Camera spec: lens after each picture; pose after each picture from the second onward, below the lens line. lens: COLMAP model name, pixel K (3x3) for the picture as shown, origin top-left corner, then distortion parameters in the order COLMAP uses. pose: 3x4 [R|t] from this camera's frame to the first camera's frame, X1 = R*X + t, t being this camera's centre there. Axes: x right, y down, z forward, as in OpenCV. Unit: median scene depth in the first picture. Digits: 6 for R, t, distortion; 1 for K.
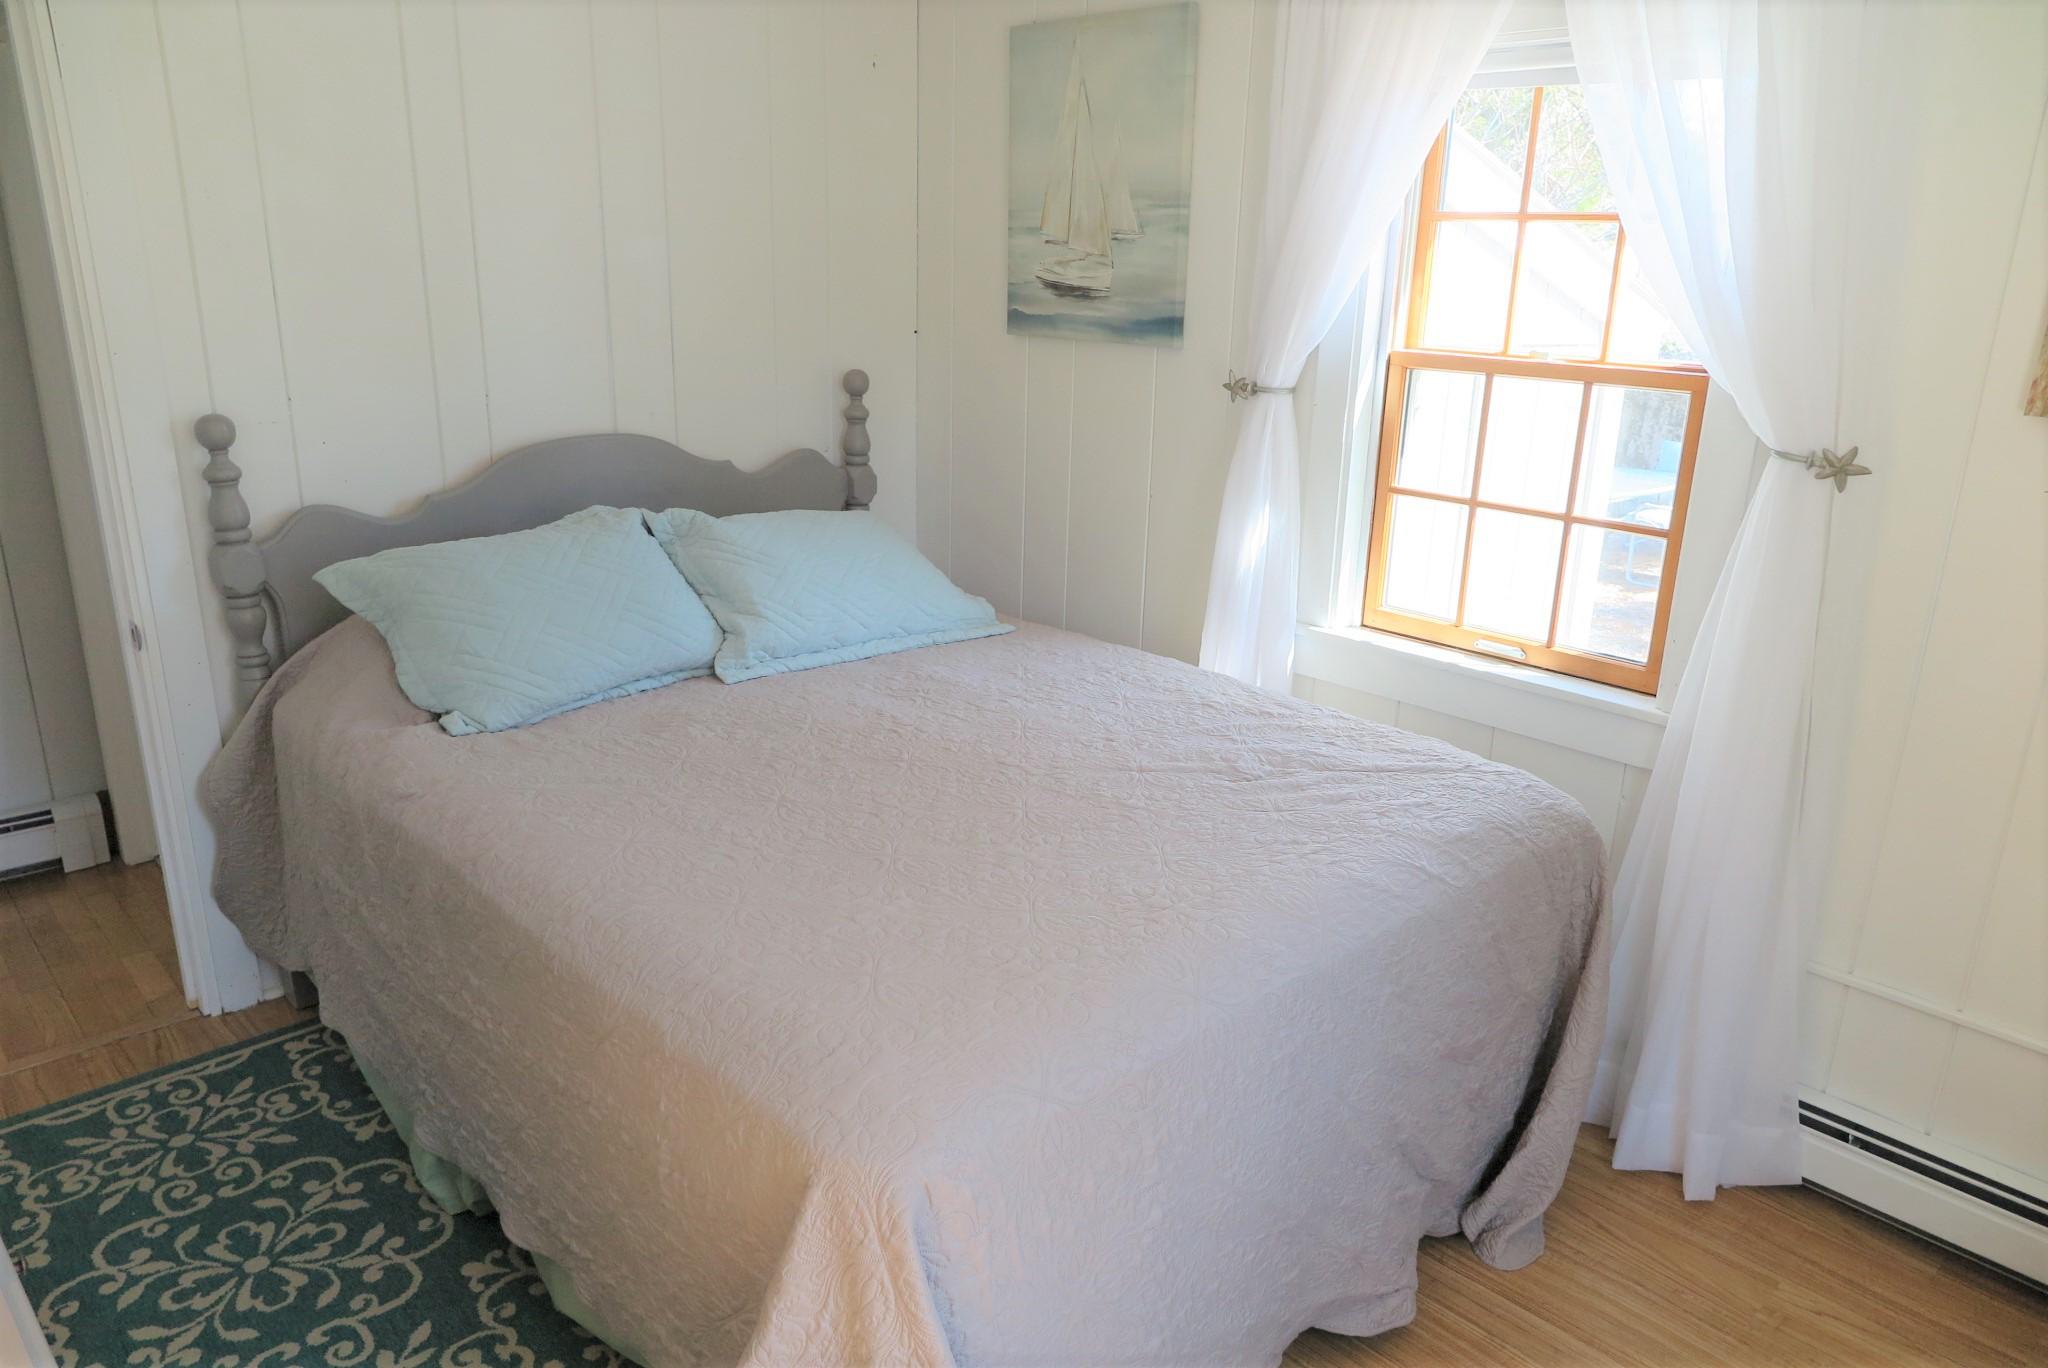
lens RADIAL K [[1407.5, 0, 1029.0], [0, 1407.5, 684.5], [0, 0, 1]] dist [-0.009781, 0.004351]
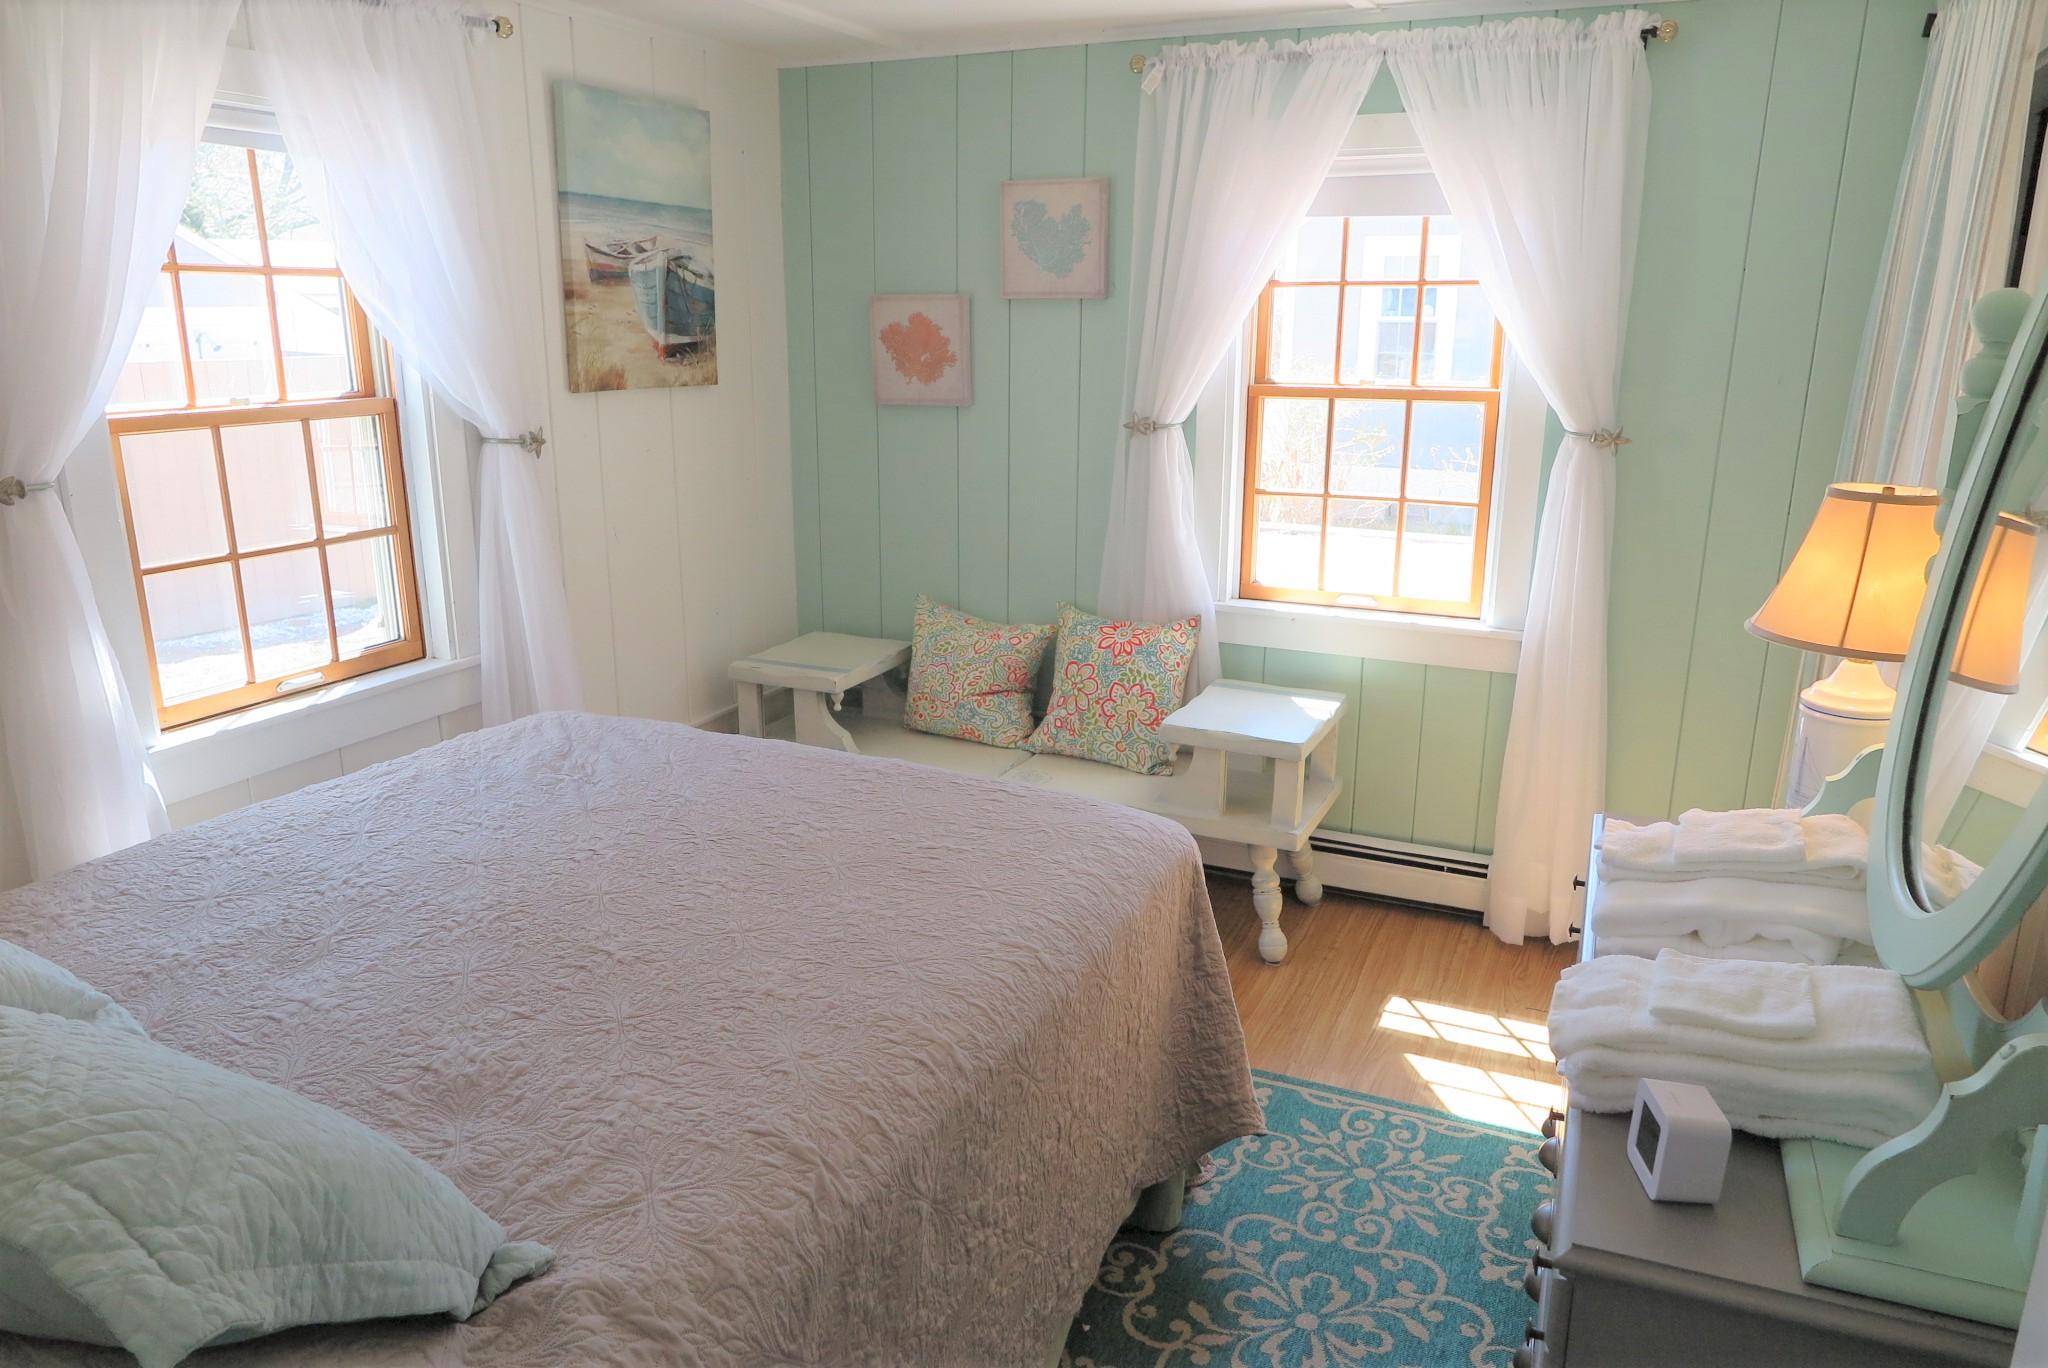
lens RADIAL K [[1407.5, 0, 1028.8], [0, 1407.5, 689.1], [0, 0, 1]] dist [-0.009781, 0.004351]
pose [[-0.371991, -0.264174, 0.889851, -1.298375], [0.272746, 0.885222, 0.376818, -0.437244], [-0.887261, 0.382876, -0.257242, 1.306979]]
